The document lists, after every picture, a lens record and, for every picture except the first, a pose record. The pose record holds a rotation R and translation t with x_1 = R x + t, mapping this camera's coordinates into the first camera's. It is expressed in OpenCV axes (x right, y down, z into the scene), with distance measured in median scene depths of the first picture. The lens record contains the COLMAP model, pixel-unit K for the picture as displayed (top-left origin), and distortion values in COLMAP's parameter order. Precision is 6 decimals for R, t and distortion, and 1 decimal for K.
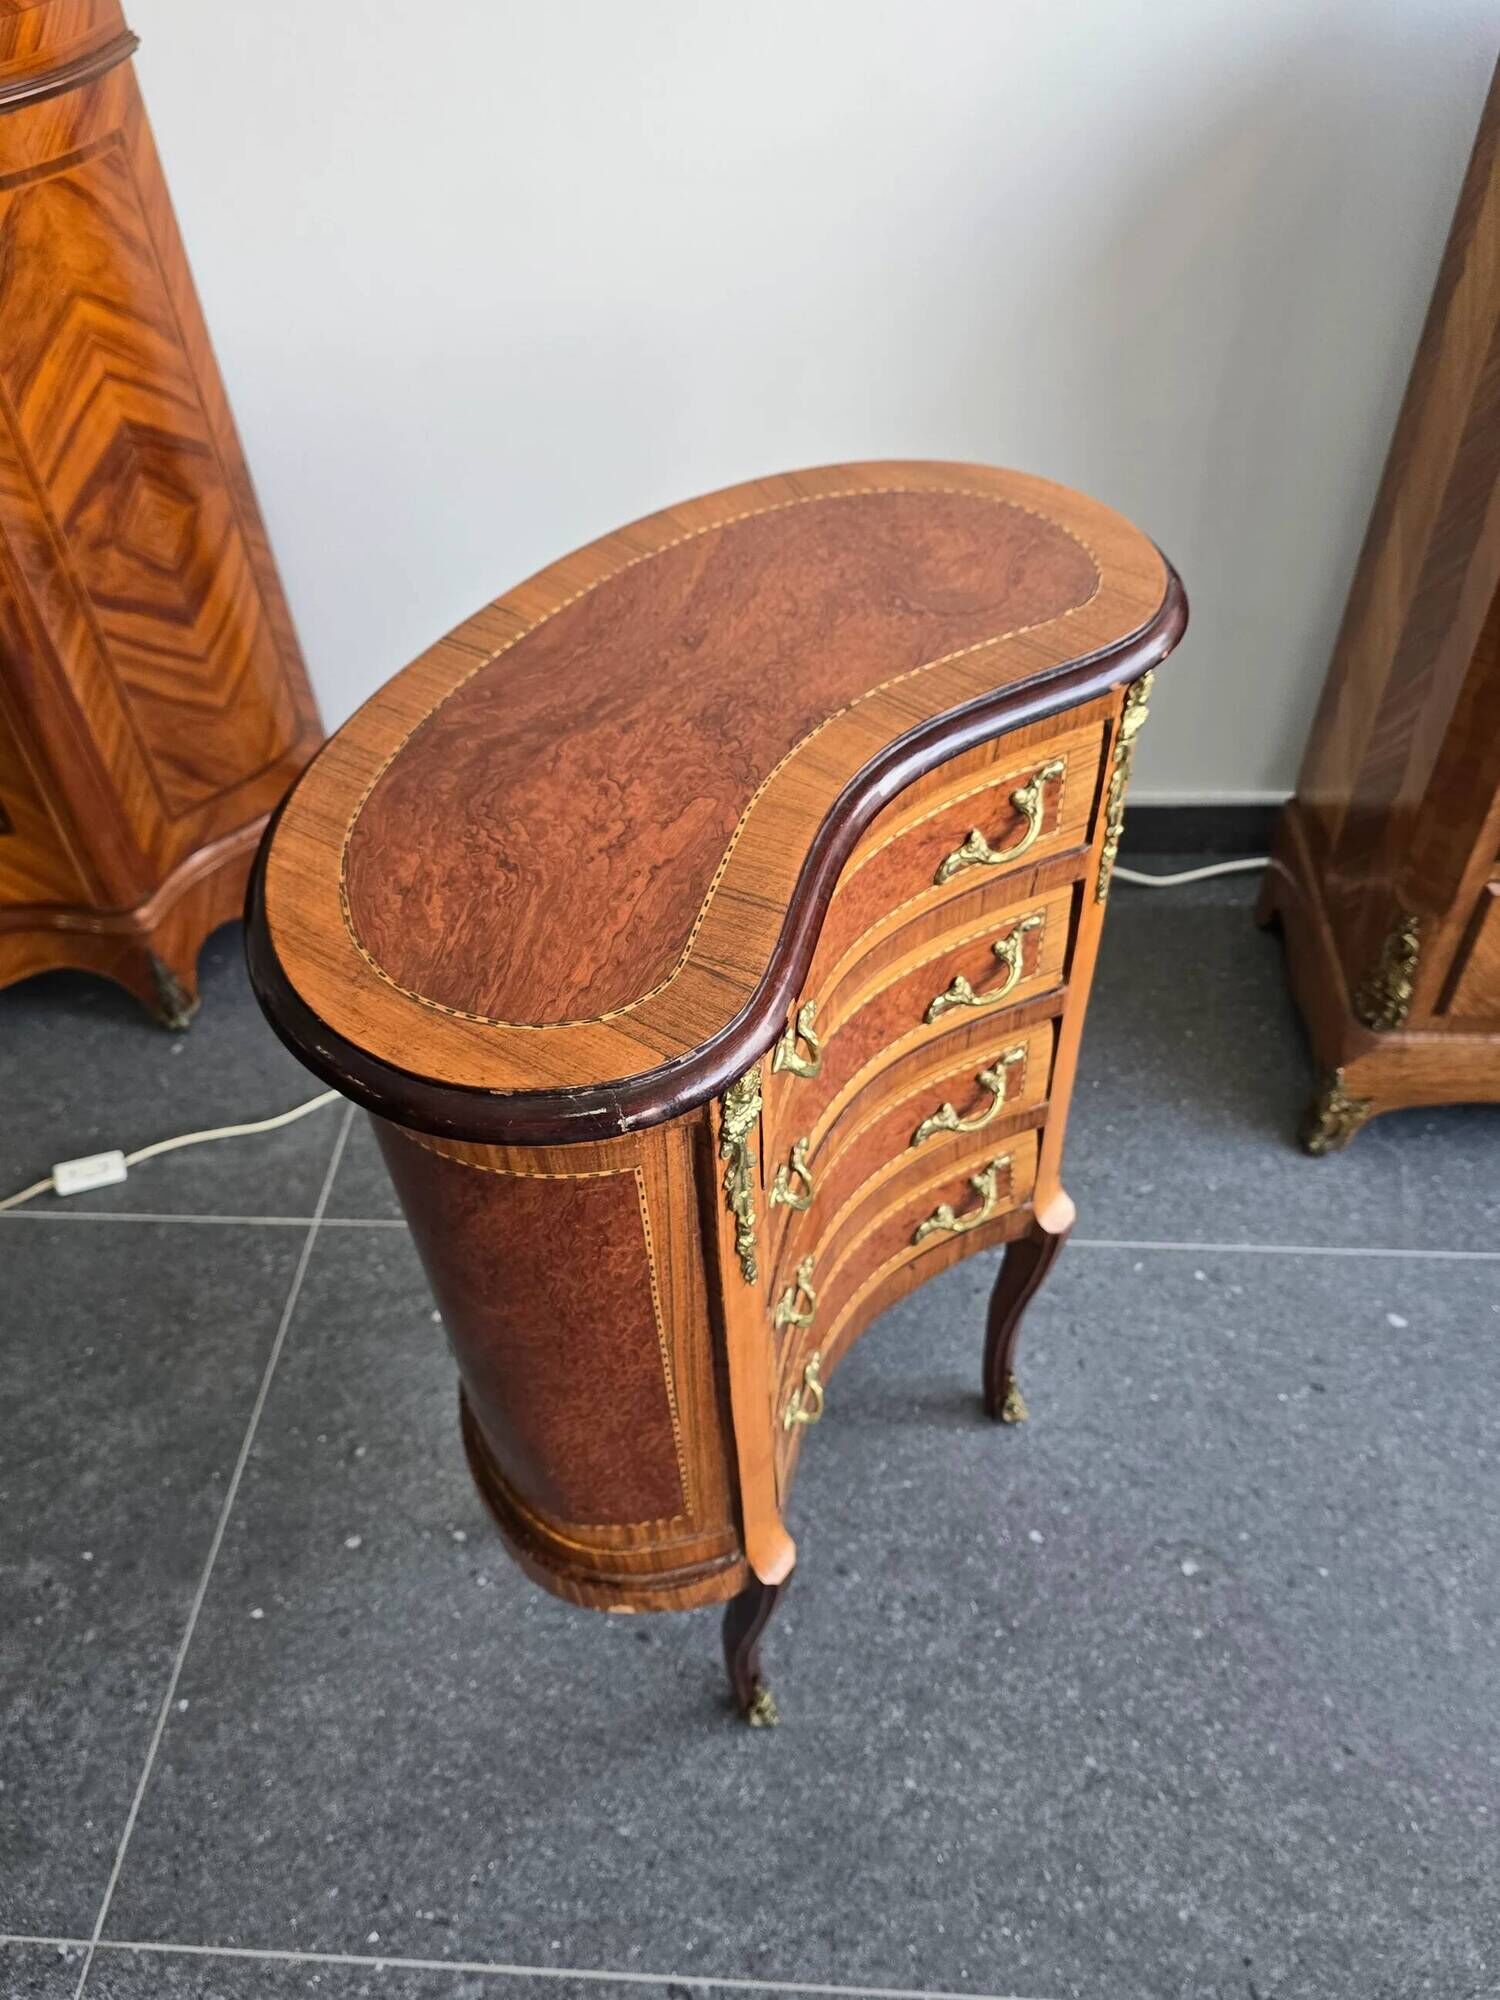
lens RADIAL K [[1582.0, 0, 747.9], [0, 1582.0, 993.8], [0, 0, 1]] dist [0.044230, -0.059249]
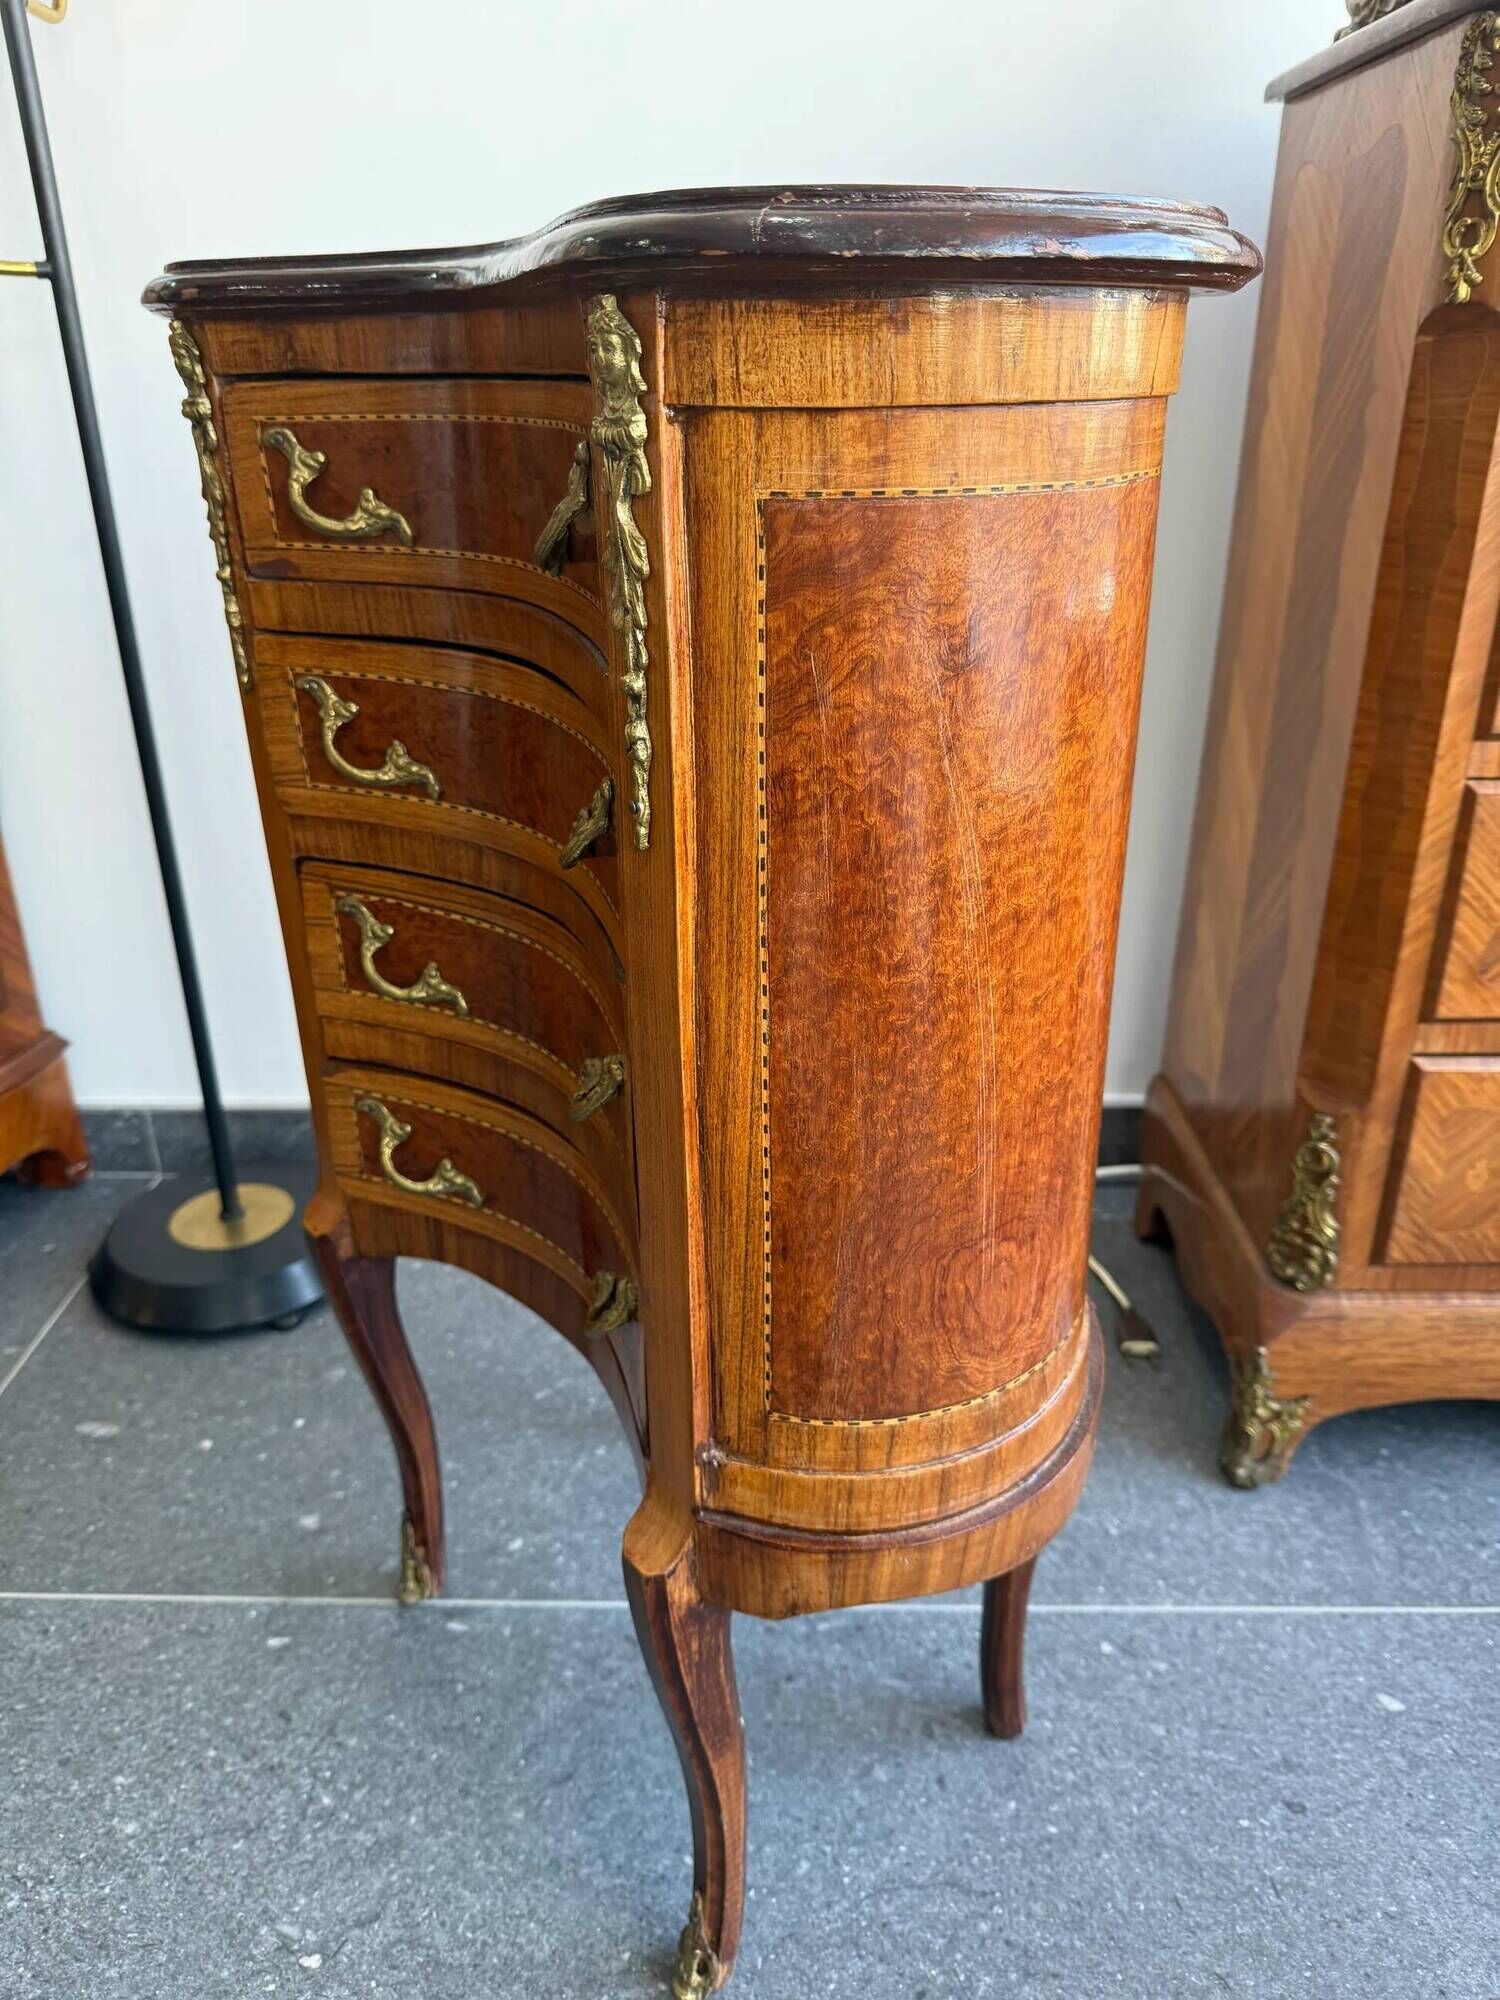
lens RADIAL K [[1453.2, 0, 751.8], [0, 1453.2, 999.3], [0, 0, 1]] dist [-0.045524, 0.023466]
pose [[0.998592, 0.011623, 0.051768, 0.102847], [0.009040, 0.924169, -0.381878, 0.169665], [-0.052281, 0.381808, 0.922762, 0.351082]]
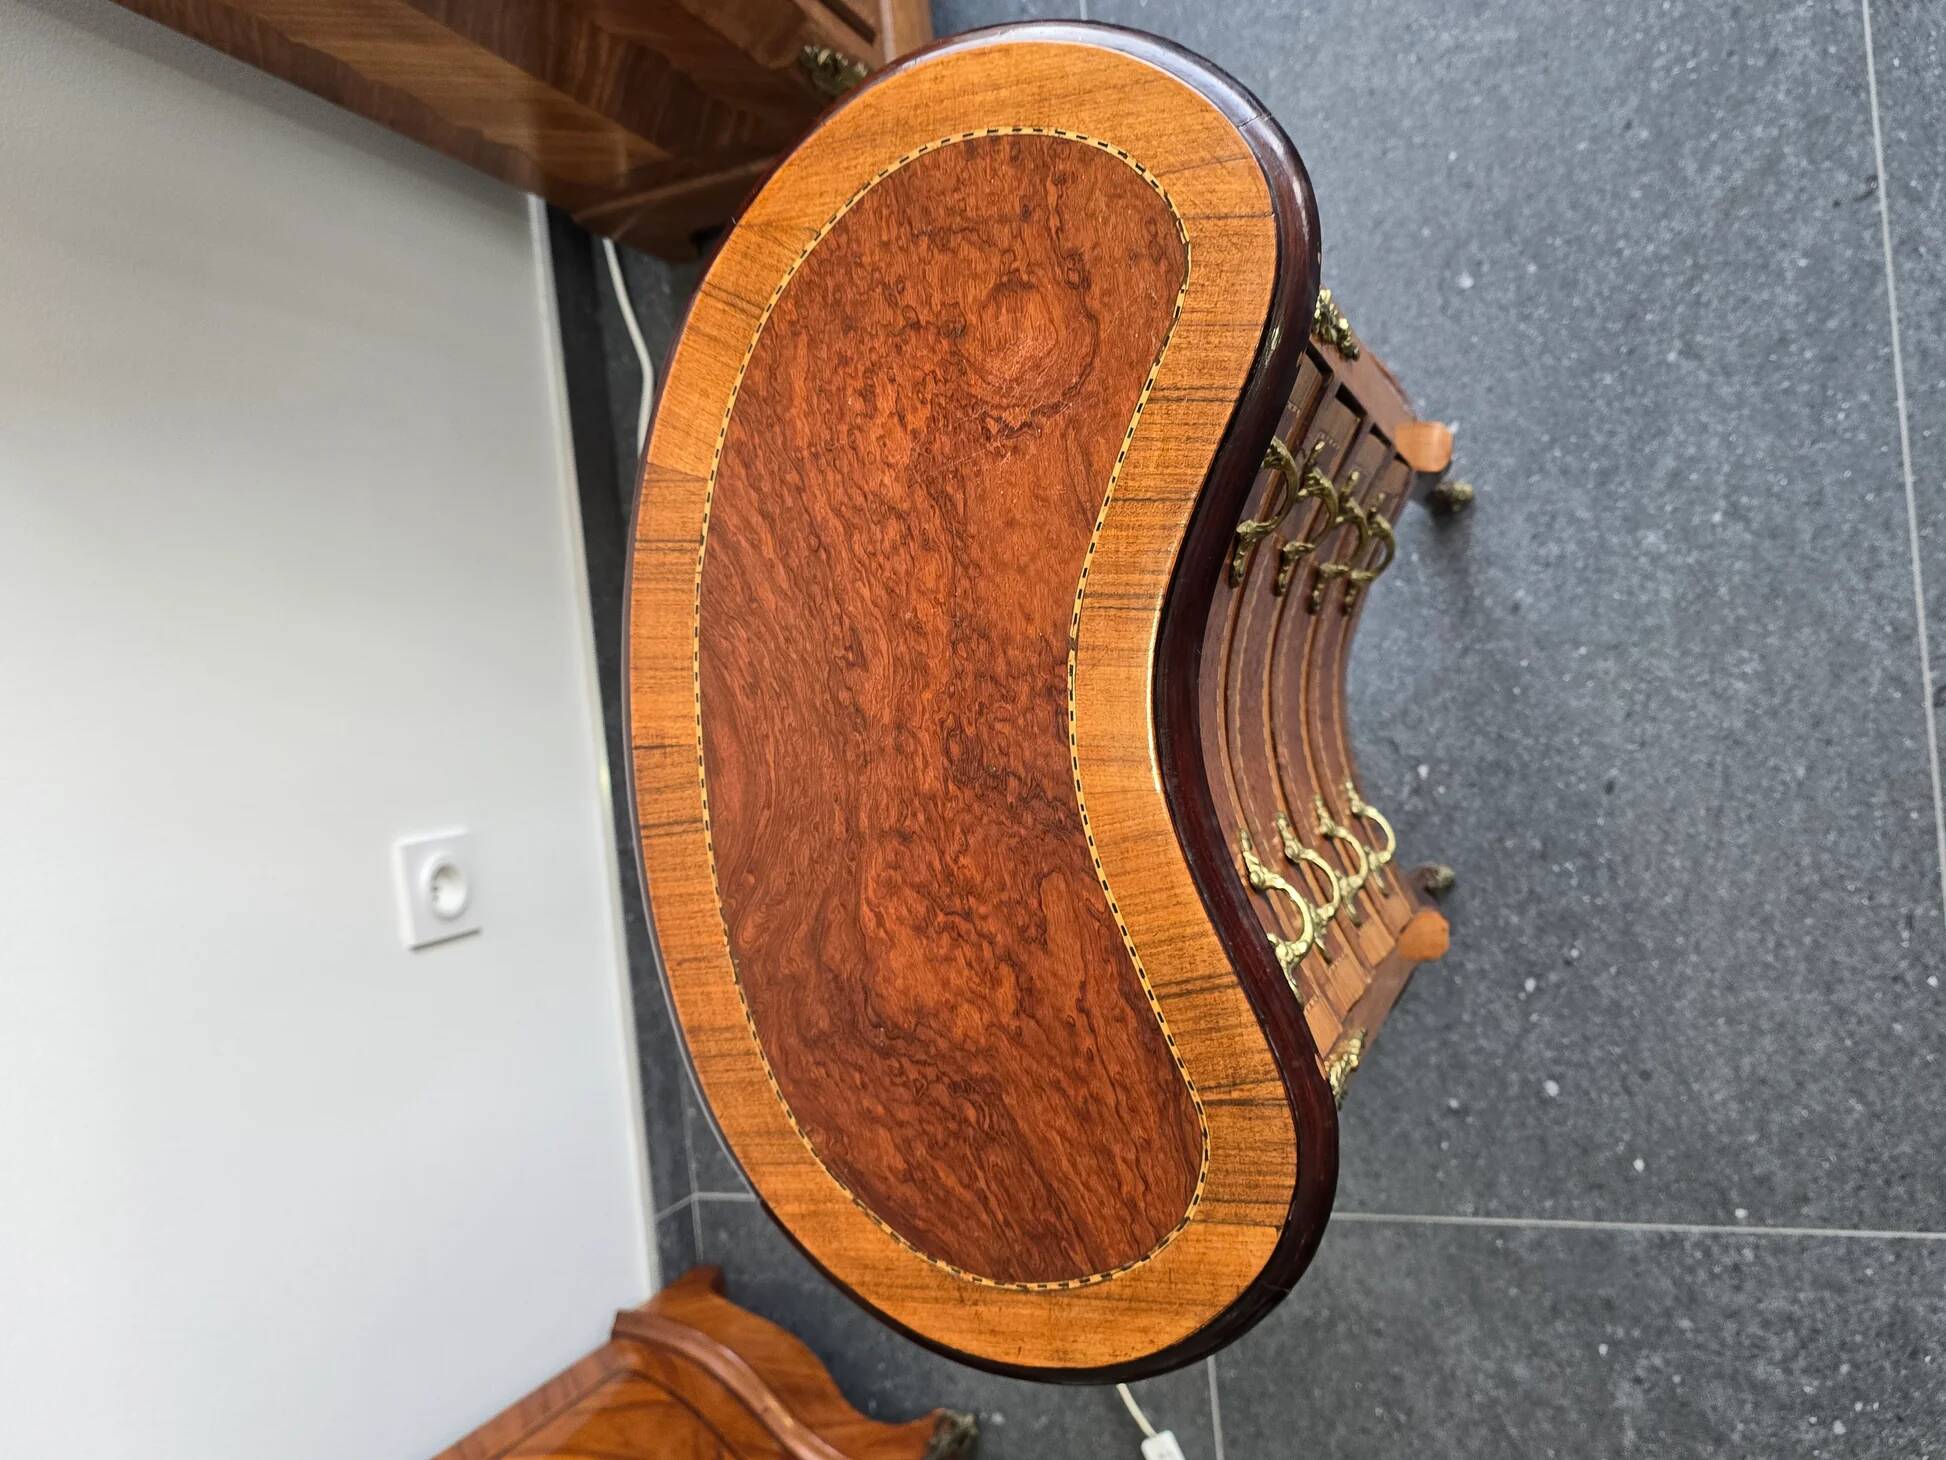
lens RADIAL K [[1539.2, 0, 959.8], [0, 1539.2, 762.3], [0, 0, 1]] dist [0.044230, -0.059249]
pose [[-0.136732, -0.989187, 0.053052, -0.043093], [0.925022, -0.108333, 0.364140, -0.341281], [-0.354455, 0.098863, 0.929832, 0.194783]]
